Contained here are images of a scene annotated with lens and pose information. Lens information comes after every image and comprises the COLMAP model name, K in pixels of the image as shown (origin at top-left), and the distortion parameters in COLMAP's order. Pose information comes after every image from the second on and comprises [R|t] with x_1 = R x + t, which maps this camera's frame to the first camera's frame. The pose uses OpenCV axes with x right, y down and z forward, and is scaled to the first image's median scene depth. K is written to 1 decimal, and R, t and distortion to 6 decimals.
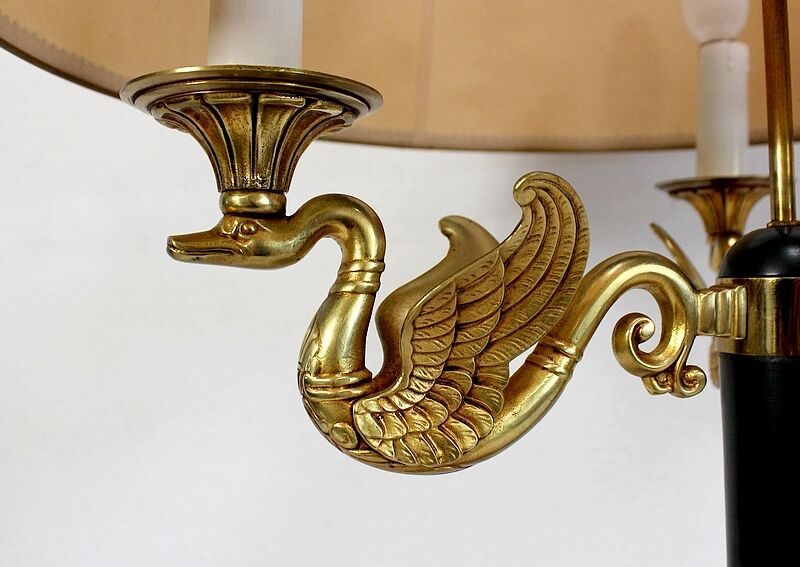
lens RADIAL K [[867.0, 0, 400.3], [0, 867.0, 289.0], [0, 0, 1]] dist [-0.106415, 0.000000]
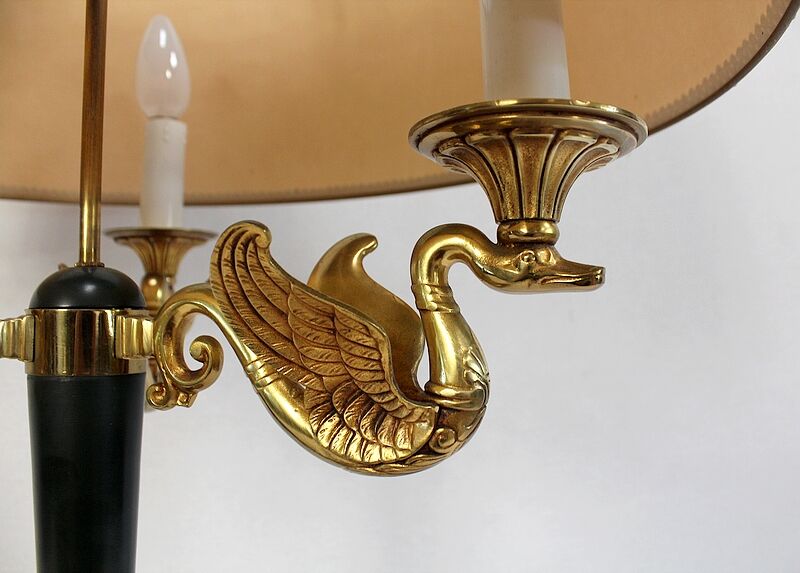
lens RADIAL K [[700.3, 0, 423.2], [0, 700.3, 289.8], [0, 0, 1]] dist [-0.115689, 0.006565]
pose [[0.904700, 0.024194, 0.425361, 0.533327], [-0.003432, 0.998768, -0.049510, 0.005399], [-0.426035, 0.043332, 0.903669, -0.076388]]
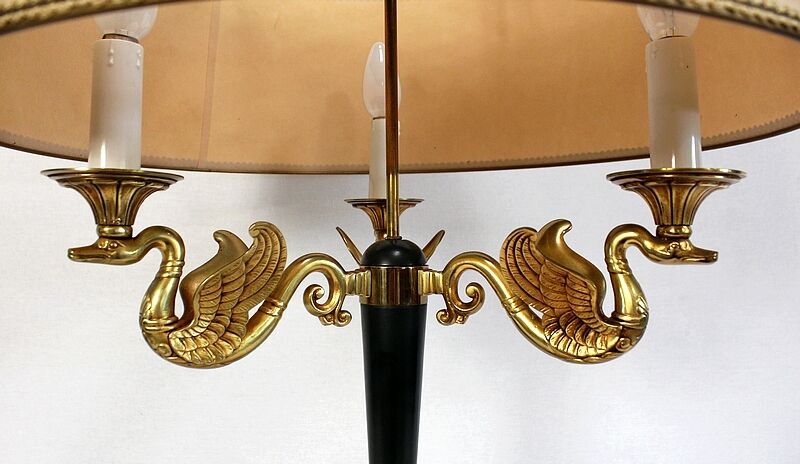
lens RADIAL K [[690.3, 0, 393.2], [0, 690.3, 264.9], [0, 0, 1]] dist [-0.136849, 0.045297]
pose [[0.956897, -0.004029, 0.290400, -0.014323], [-0.008294, 0.999117, 0.041191, -0.089894], [-0.290309, -0.041824, 0.956018, -0.606521]]
